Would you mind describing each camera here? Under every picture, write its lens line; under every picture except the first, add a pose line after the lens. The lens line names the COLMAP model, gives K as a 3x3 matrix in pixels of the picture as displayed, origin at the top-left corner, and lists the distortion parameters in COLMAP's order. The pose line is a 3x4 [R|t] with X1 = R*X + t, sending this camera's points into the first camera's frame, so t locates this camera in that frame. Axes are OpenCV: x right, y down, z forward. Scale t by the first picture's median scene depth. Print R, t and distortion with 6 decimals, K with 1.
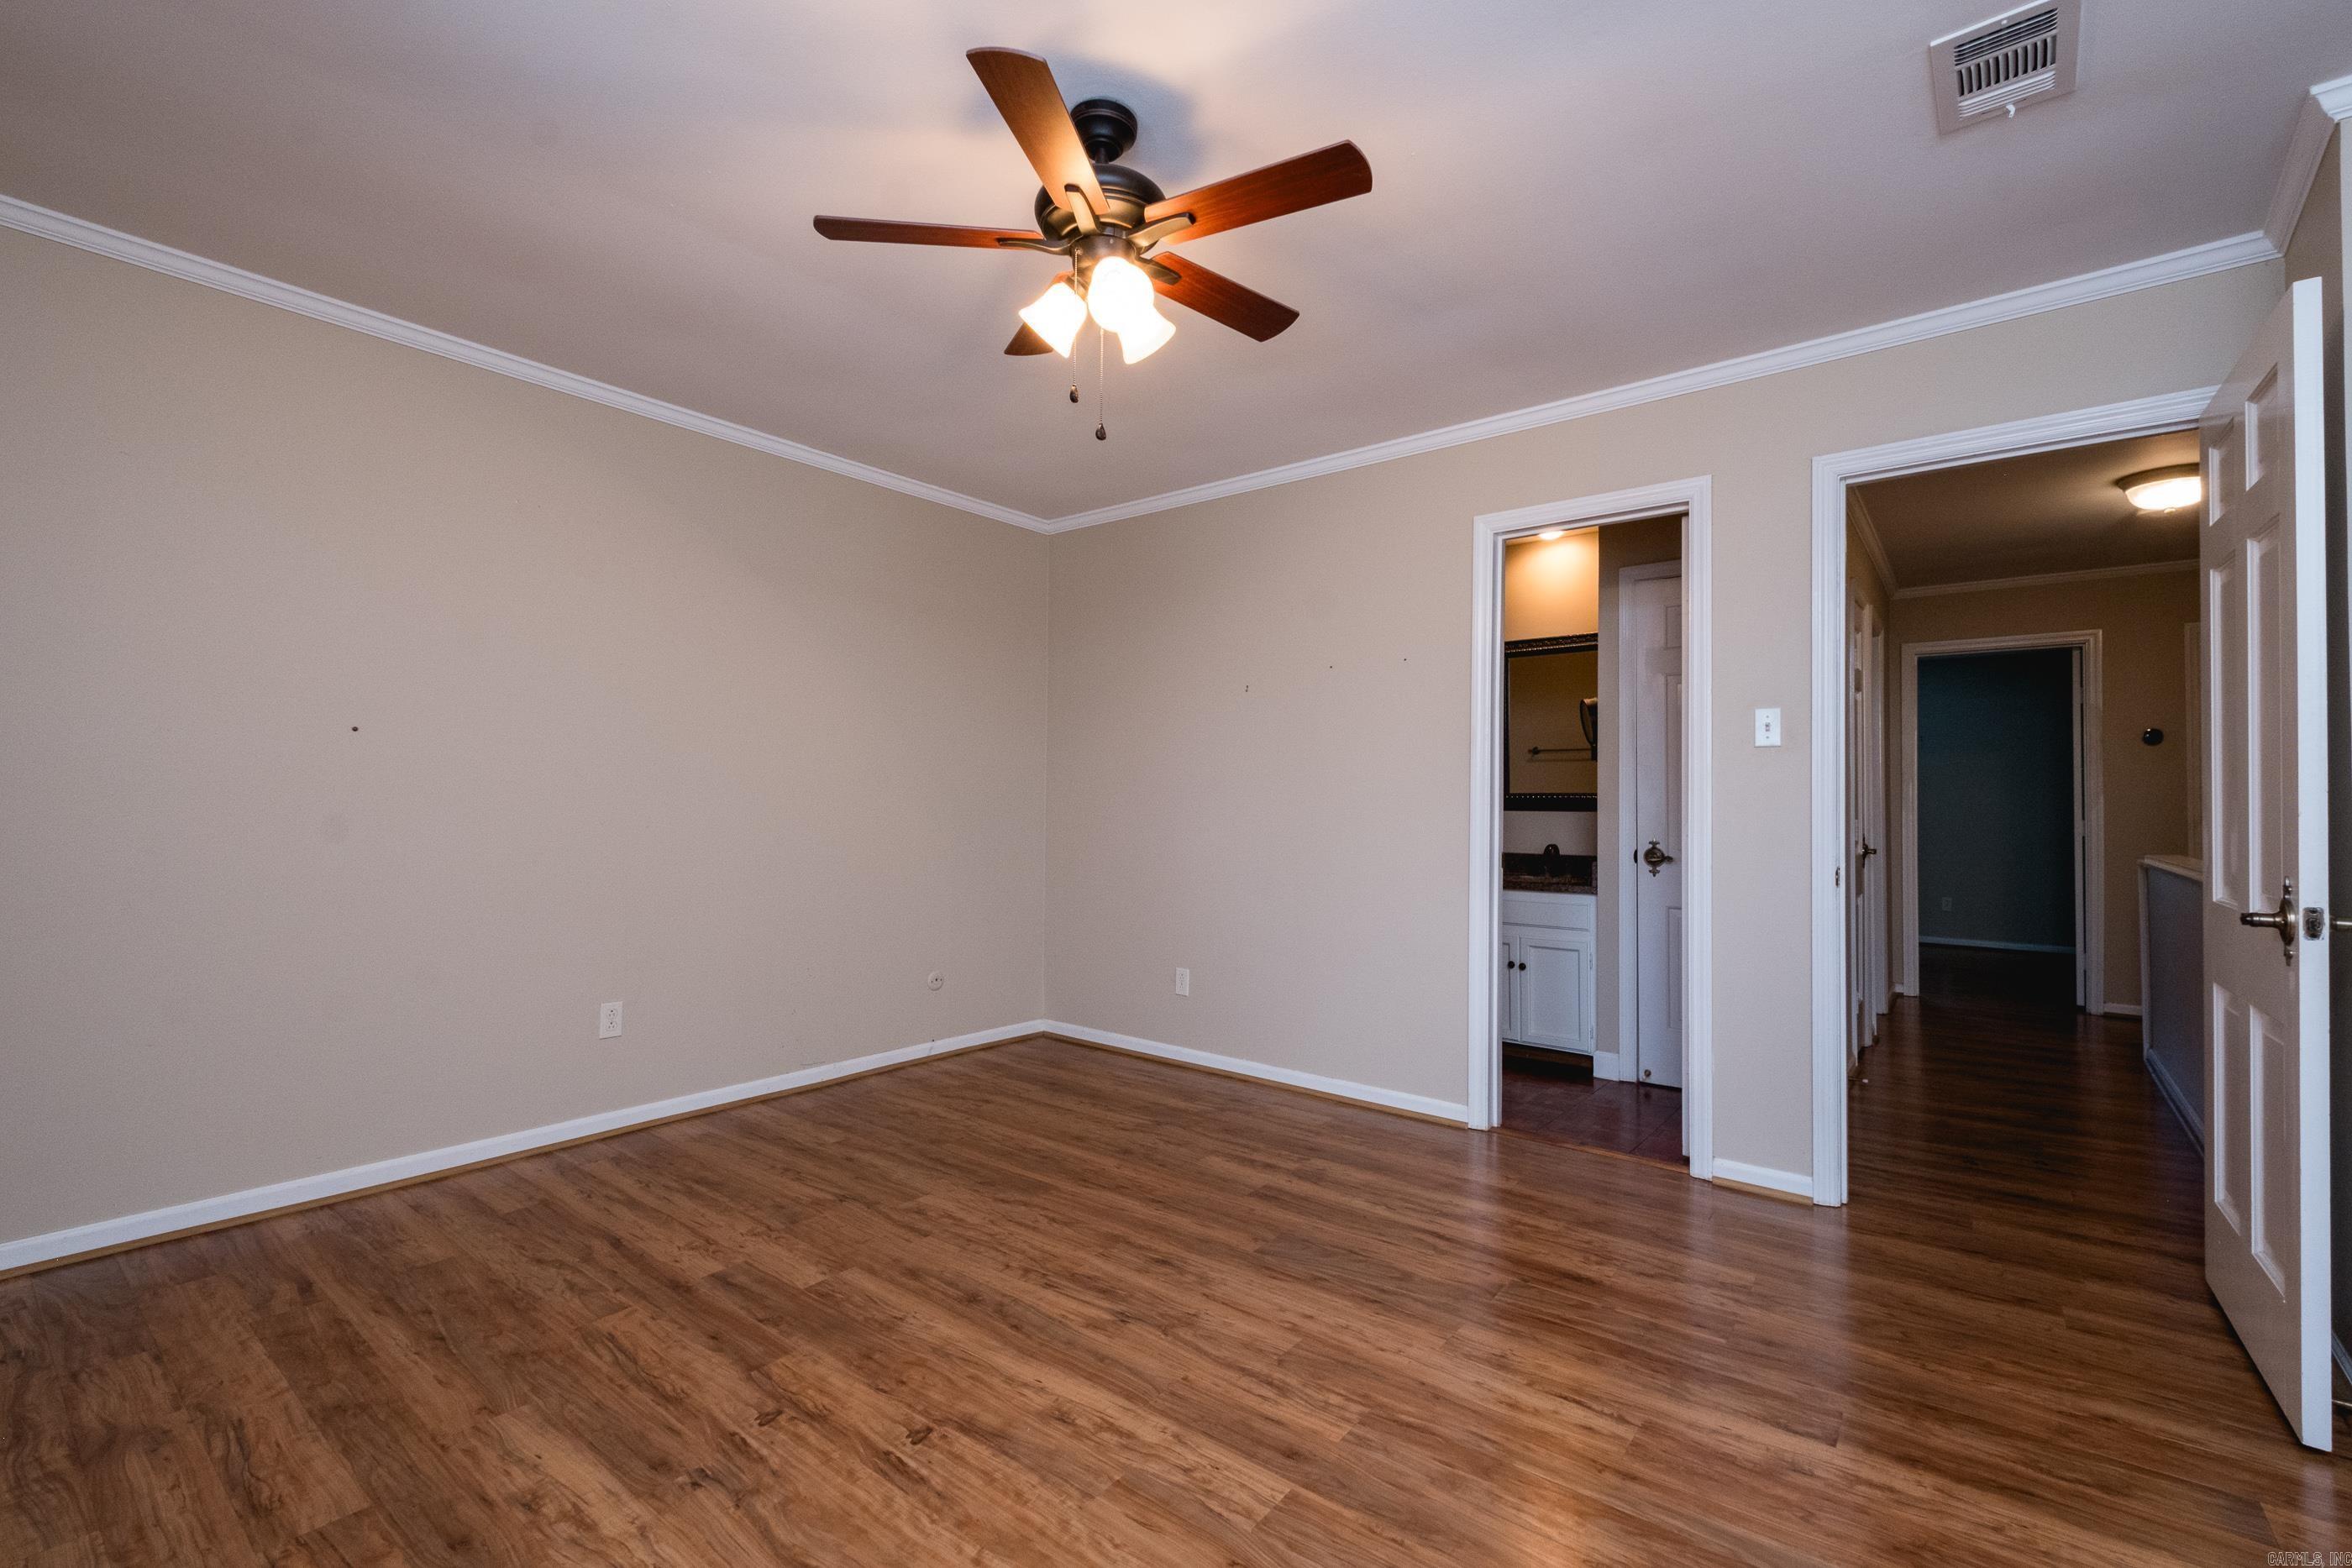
lens RADIAL K [[1022.0, 0, 1189.6], [0, 1022.0, 801.2], [0, 0, 1]] dist [-0.013366, -0.000329]
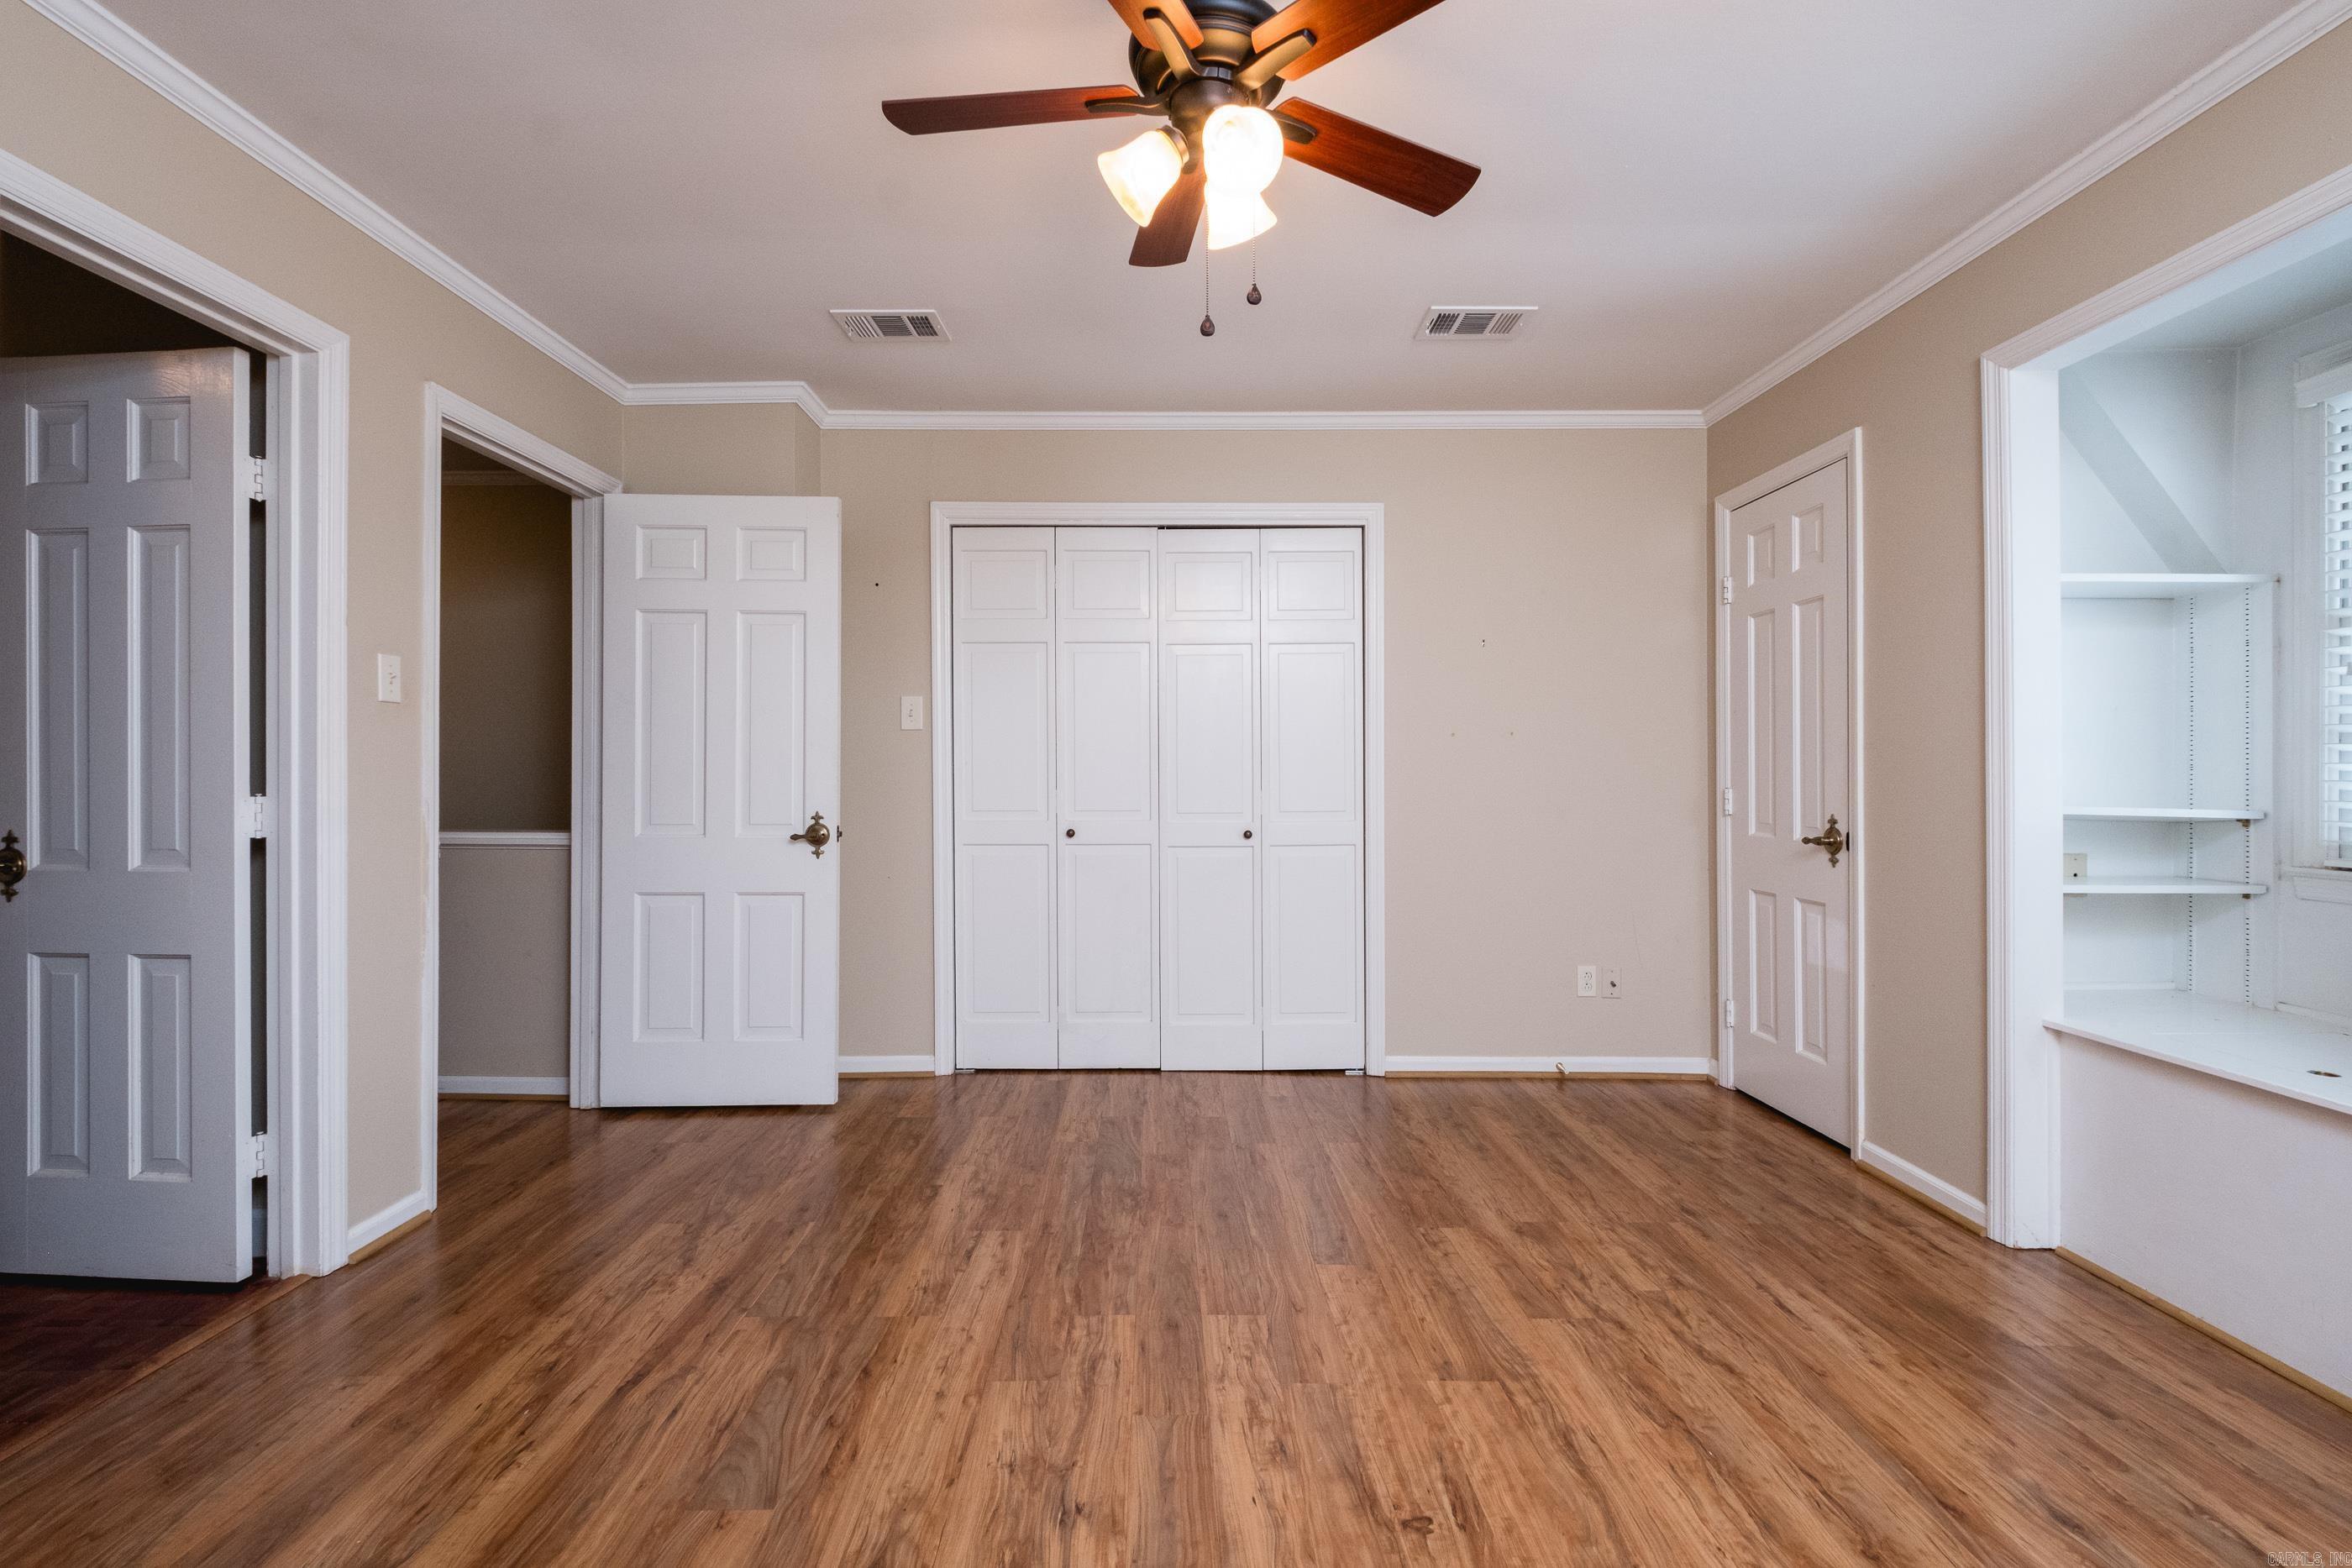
lens RADIAL K [[1022.0, 0, 1173.3], [0, 1022.0, 767.8], [0, 0, 1]] dist [-0.013366, -0.000329]
pose [[-0.627847, -0.005950, 0.778314, -0.760275], [-0.004188, 0.999982, 0.004267, -0.009548], [-0.778325, -0.000581, -0.627861, 1.623807]]
